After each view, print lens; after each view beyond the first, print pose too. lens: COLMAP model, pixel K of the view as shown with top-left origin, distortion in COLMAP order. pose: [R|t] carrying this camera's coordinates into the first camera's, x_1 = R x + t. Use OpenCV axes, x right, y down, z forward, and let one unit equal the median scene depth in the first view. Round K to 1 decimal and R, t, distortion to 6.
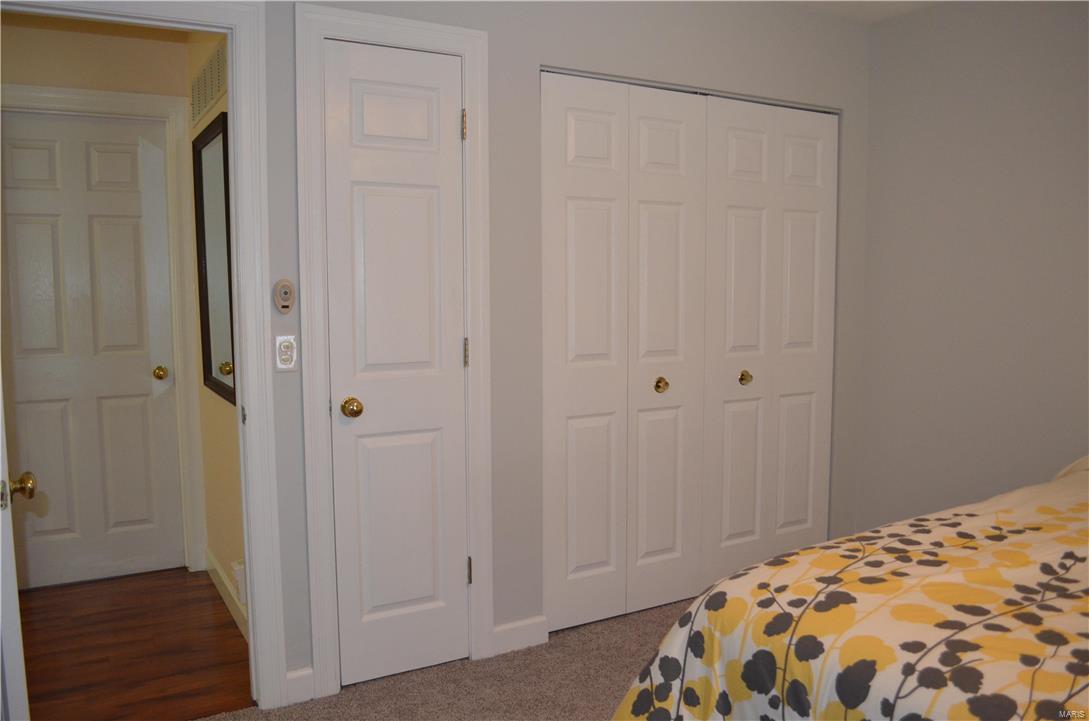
lens RADIAL K [[864.4, 0, 563.4], [0, 864.4, 362.1], [0, 0, 1]] dist [-0.074519, 0.000734]
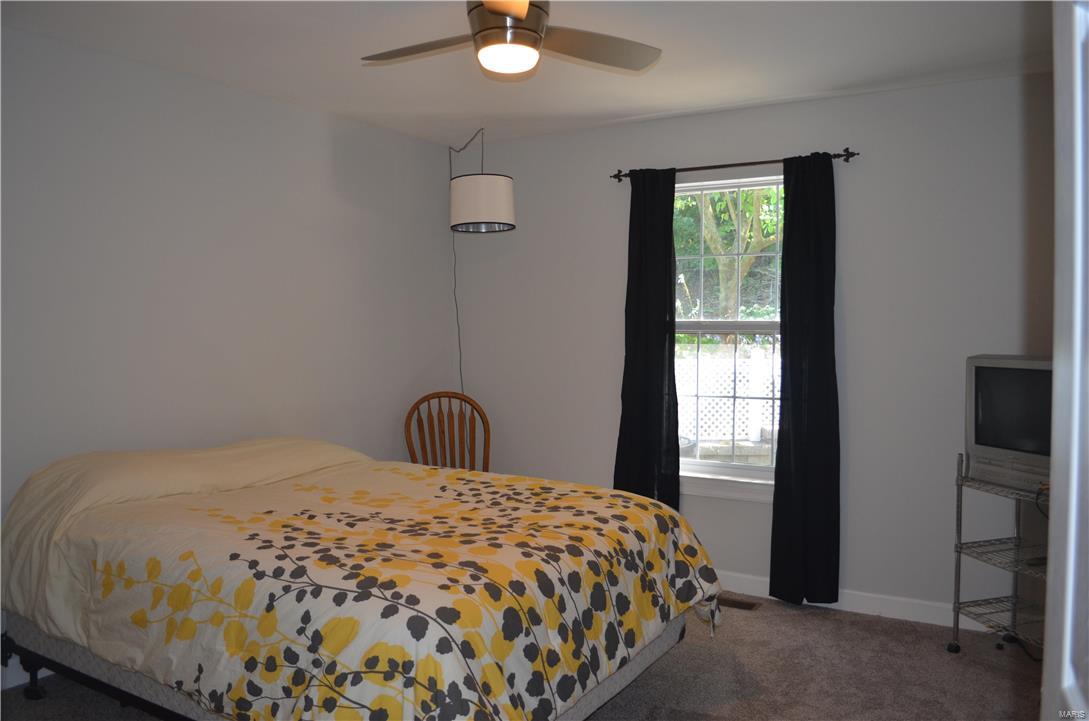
lens RADIAL K [[864.4, 0, 563.4], [0, 864.4, 362.1], [0, 0, 1]] dist [-0.074519, 0.000734]
pose [[-0.467919, -0.025222, 0.883411, -0.965799], [0.079275, 0.994365, 0.070380, -0.138233], [-0.880209, 0.102964, -0.463283, 1.447851]]
